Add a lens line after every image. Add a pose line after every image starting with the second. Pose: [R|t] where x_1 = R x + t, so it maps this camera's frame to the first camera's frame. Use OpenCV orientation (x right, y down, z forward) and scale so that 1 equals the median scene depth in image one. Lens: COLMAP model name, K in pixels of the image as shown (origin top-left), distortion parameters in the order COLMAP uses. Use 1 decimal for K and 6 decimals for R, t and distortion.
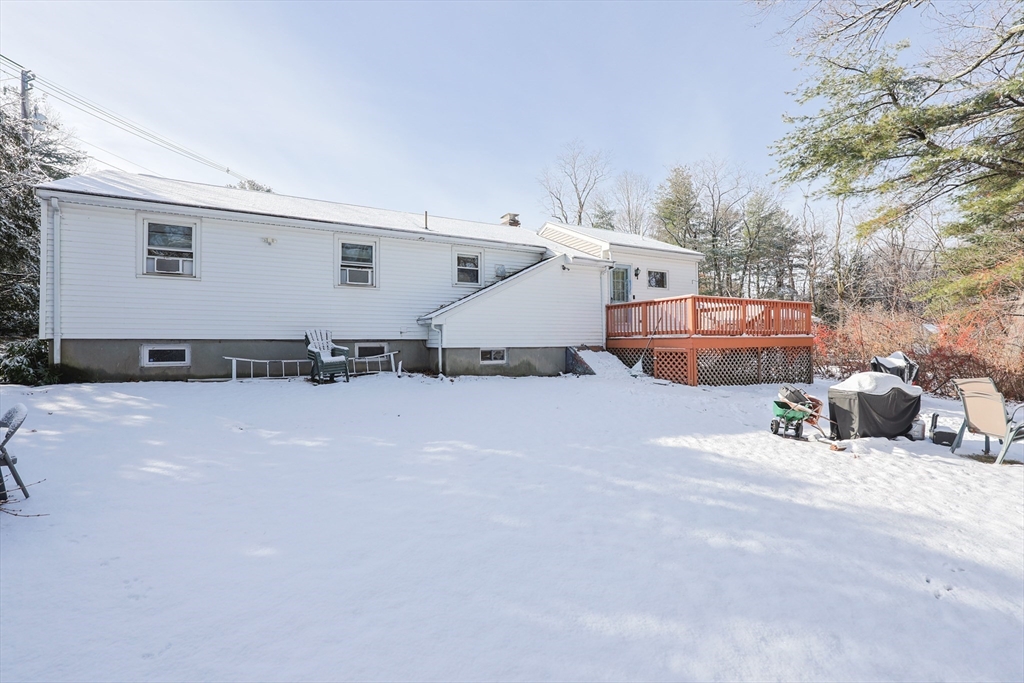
lens RADIAL K [[437.1, 0, 509.4], [0, 437.1, 336.6], [0, 0, 1]] dist [0.000298, -0.000133]
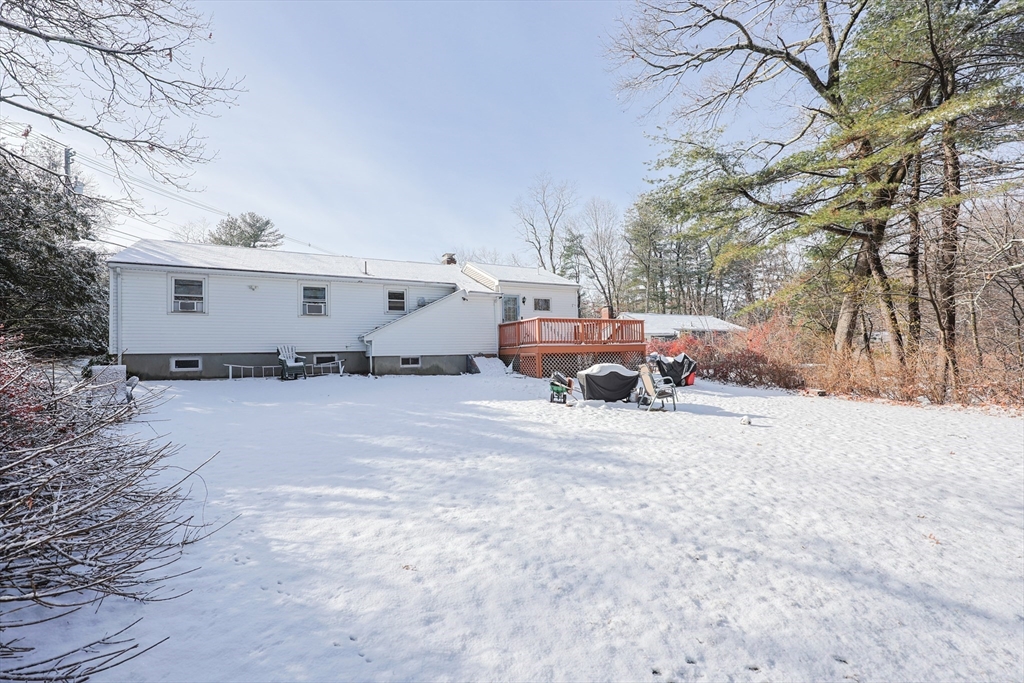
lens RADIAL K [[437.1, 0, 514.8], [0, 437.1, 343.8], [0, 0, 1]] dist [0.000298, -0.000133]
pose [[0.999804, -0.019729, 0.001759, 0.307856], [0.019760, 0.999602, -0.020120, 0.021389], [-0.001362, 0.020151, 0.999796, -0.450015]]
